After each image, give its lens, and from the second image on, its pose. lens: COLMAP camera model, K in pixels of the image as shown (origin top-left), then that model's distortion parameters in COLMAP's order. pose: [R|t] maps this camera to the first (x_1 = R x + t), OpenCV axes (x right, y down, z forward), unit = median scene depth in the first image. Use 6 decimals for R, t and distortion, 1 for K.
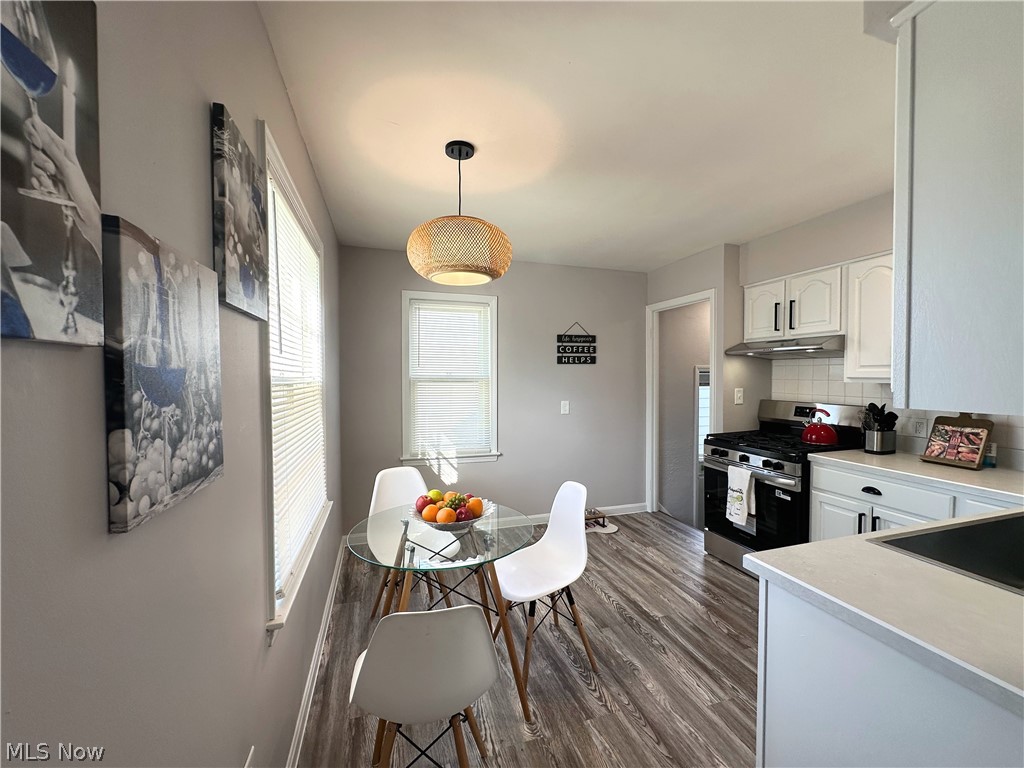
lens RADIAL K [[409.2, 0, 513.2], [0, 409.2, 384.5], [0, 0, 1]] dist [0.000164, 0.000118]
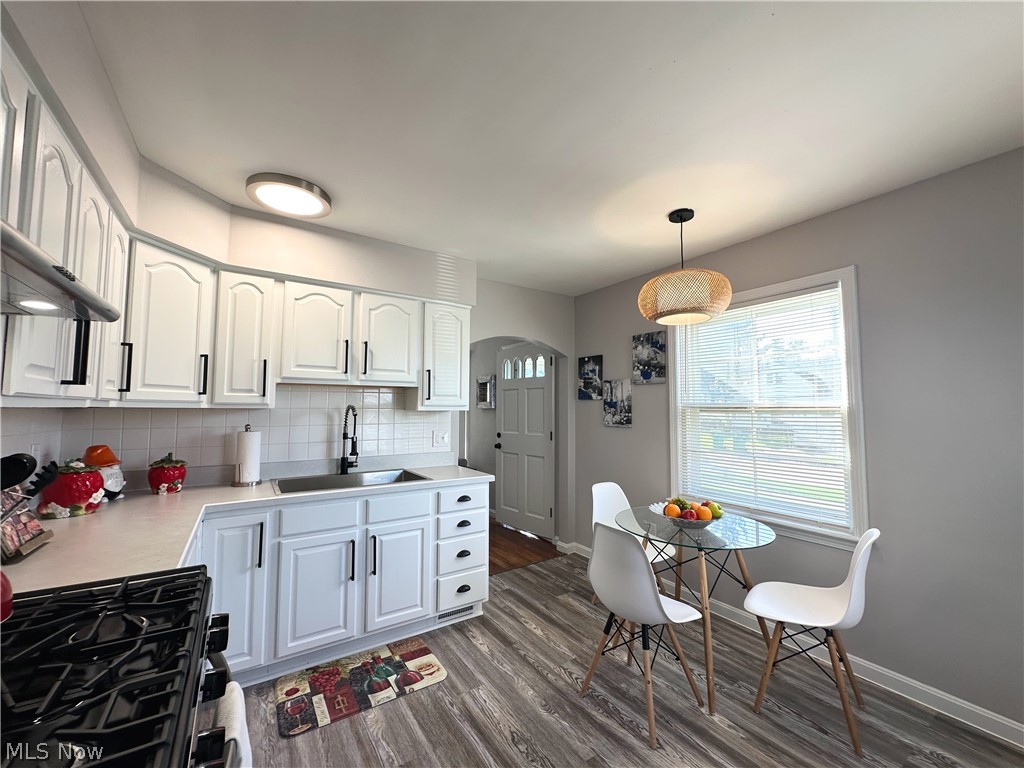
lens RADIAL K [[409.2, 0, 513.3], [0, 409.2, 384.1], [0, 0, 1]] dist [0.000164, 0.000118]
pose [[-0.962283, -0.019297, -0.271364, 0.705109], [-0.006848, 0.998883, -0.046748, -0.011609], [0.271963, -0.043127, -0.961341, 2.118163]]
